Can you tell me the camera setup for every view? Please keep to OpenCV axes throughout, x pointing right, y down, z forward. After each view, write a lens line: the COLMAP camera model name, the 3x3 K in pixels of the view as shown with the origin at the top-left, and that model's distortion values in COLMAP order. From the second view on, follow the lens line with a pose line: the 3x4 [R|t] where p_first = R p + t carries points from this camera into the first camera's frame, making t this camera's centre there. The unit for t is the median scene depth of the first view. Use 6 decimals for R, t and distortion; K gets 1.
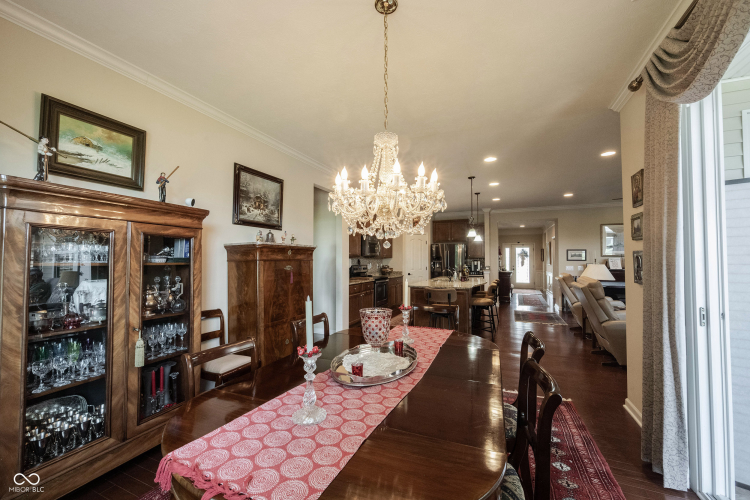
lens RADIAL K [[294.6, 0, 373.2], [0, 294.6, 248.5], [0, 0, 1]] dist [-0.001982, -0.000401]
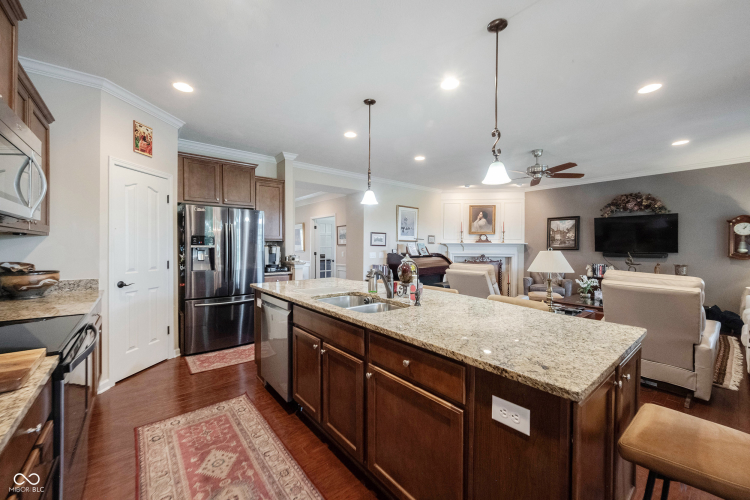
lens RADIAL K [[294.6, 0, 373.2], [0, 294.6, 248.5], [0, 0, 1]] dist [-0.001982, -0.000401]
pose [[0.454707, -0.006964, 0.890614, -0.048104], [-0.036241, 0.998997, 0.026314, 0.025824], [-0.889904, -0.044242, 0.453998, 0.600979]]
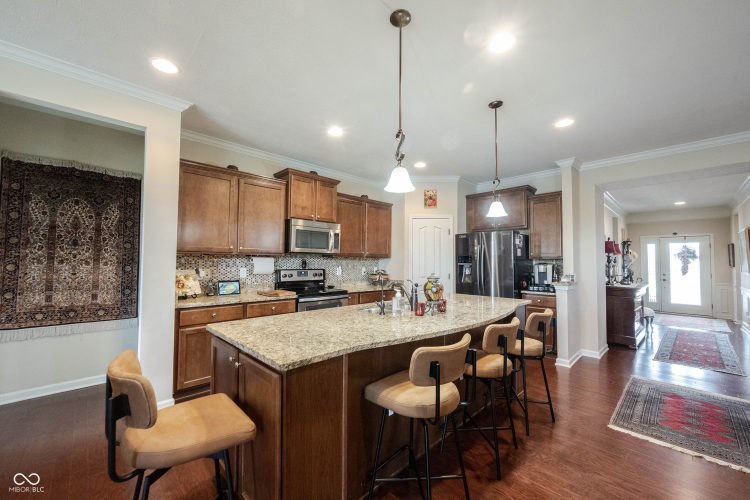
lens RADIAL K [[291.9, 0, 375.0], [0, 291.9, 250.0], [0, 0, 1]] dist [0.000244, -0.000124]
pose [[0.929622, -0.008984, -0.368405, 0.267275], [0.006901, 0.999952, -0.006972, 0.019015], [0.368450, 0.003939, 0.929639, 0.425269]]
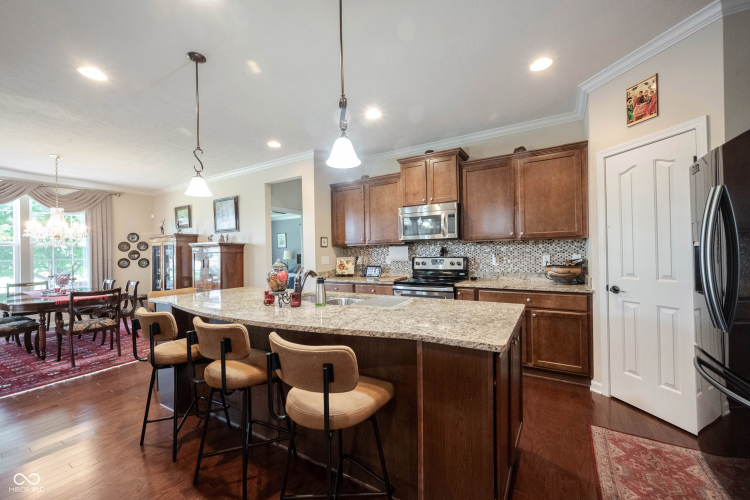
lens RADIAL K [[297.7, 0, 375.0], [0, 297.7, 250.0], [0, 0, 1]] dist [-0.000854, -0.000007]
pose [[-0.124236, -0.004400, -0.992243, 0.458096], [0.056690, 0.998325, -0.011525, 0.036462], [0.990632, -0.057682, -0.123778, 0.812915]]
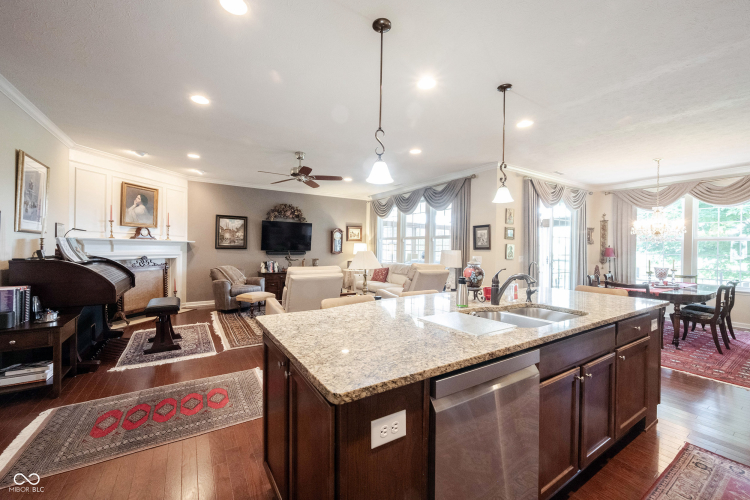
lens RADIAL K [[294.6, 0, 373.2], [0, 294.6, 248.5], [0, 0, 1]] dist [-0.001982, -0.000401]
pose [[-0.830912, -0.014395, 0.556218, 0.146008], [-0.035293, 0.999016, -0.026868, 0.039004], [-0.555284, -0.041956, -0.830602, 0.961972]]
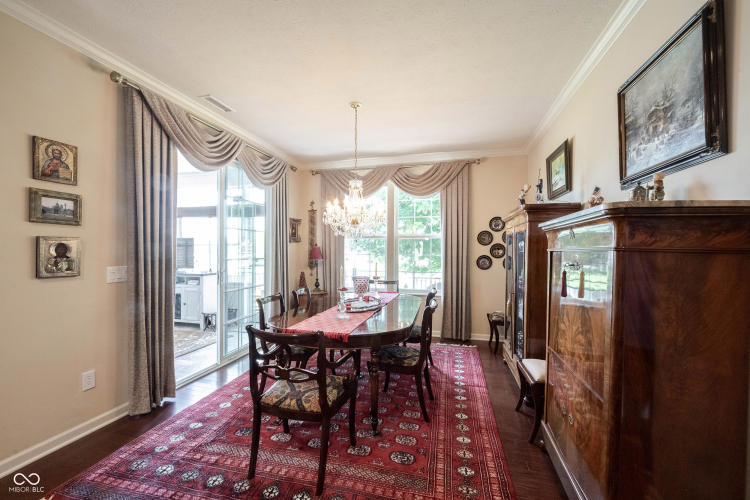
lens RADIAL K [[300.5, 0, 375.5], [0, 300.5, 248.3], [0, 0, 1]] dist [-0.001332, -0.000212]
pose [[-0.985553, -0.005088, -0.169288, 0.044783], [0.002339, 0.999044, -0.043648, 0.022120], [0.169348, -0.043413, -0.984600, 0.554360]]
